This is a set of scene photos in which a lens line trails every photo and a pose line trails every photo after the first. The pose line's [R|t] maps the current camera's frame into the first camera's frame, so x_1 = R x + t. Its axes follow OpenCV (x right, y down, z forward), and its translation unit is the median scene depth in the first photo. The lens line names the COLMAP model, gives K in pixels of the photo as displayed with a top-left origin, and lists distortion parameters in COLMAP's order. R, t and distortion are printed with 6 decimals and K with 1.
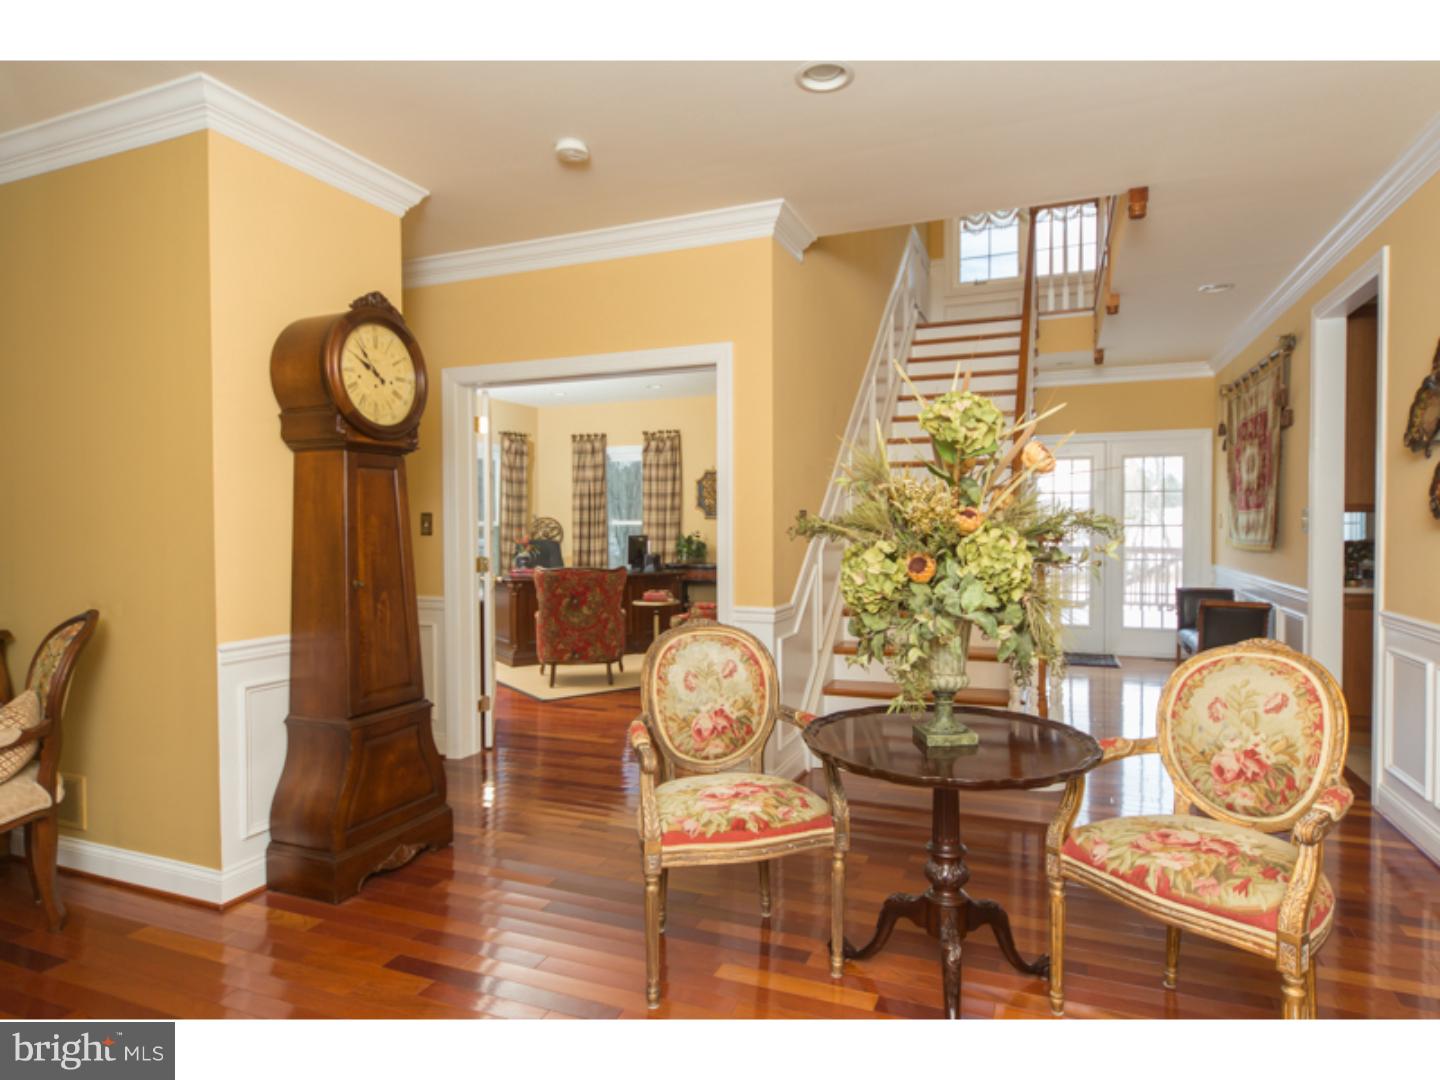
lens RADIAL K [[817.5, 0, 720.0], [0, 817.5, 540.0], [0, 0, 1]] dist [0.000176, -0.000008]
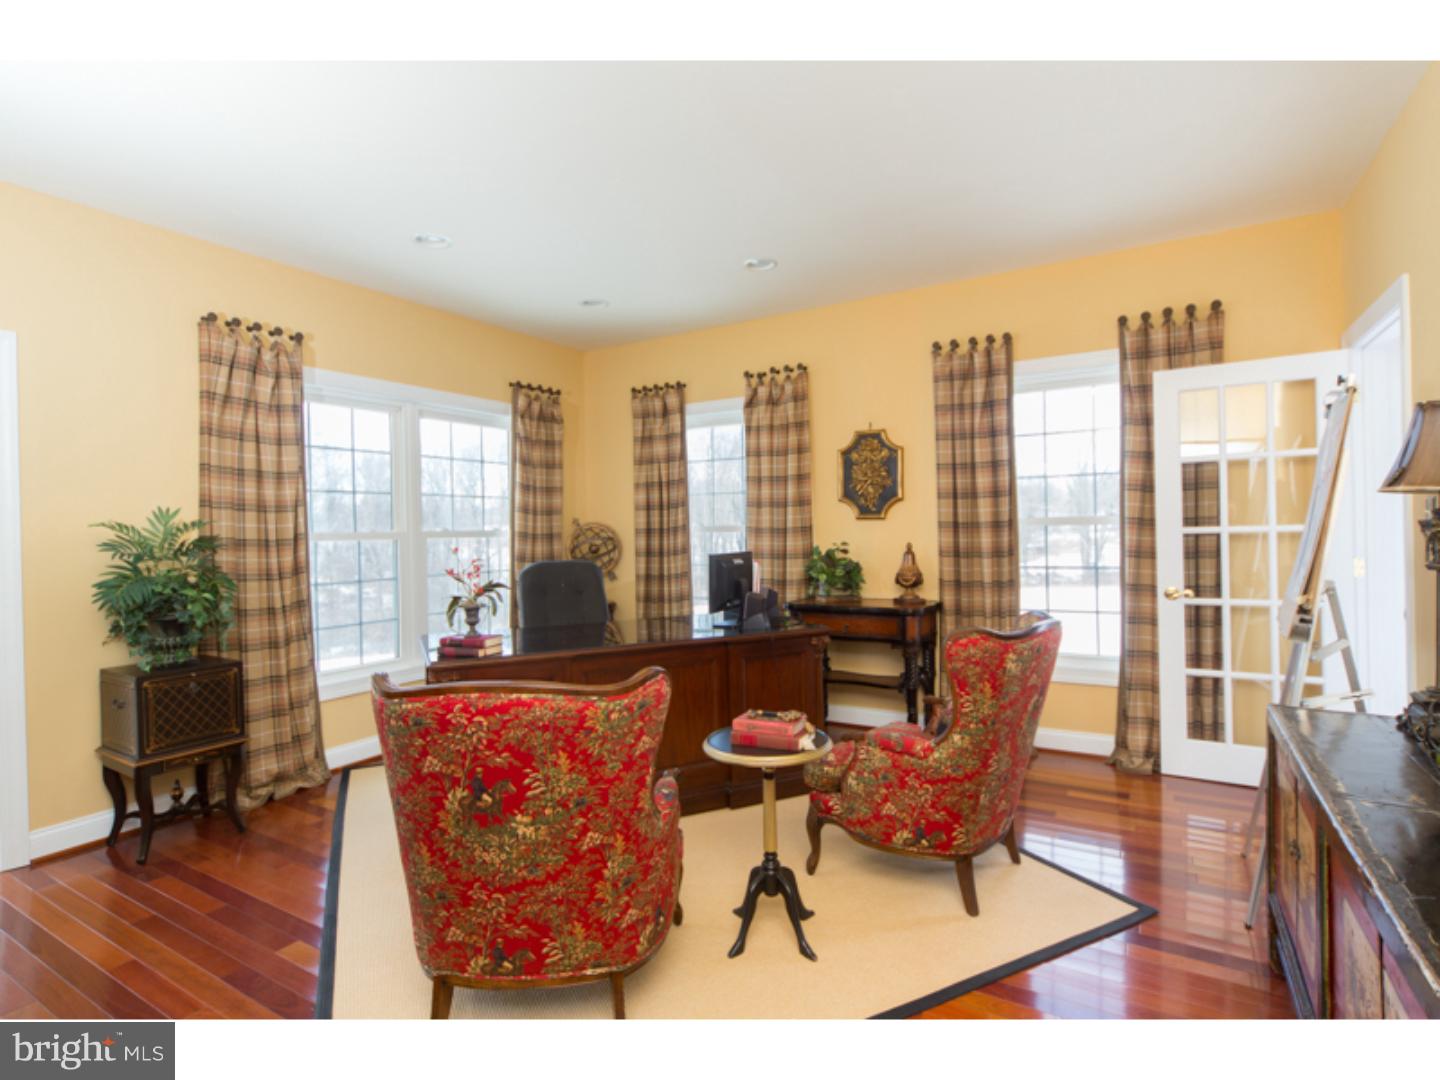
lens RADIAL K [[720.4, 0, 720.0], [0, 720.4, 540.0], [0, 0, 1]] dist [-0.000206, -0.000006]
pose [[0.988213, -0.012846, -0.152545, -0.035189], [0.011984, 0.999907, -0.006570, -0.009696], [0.152616, 0.004665, 0.988275, 0.490760]]
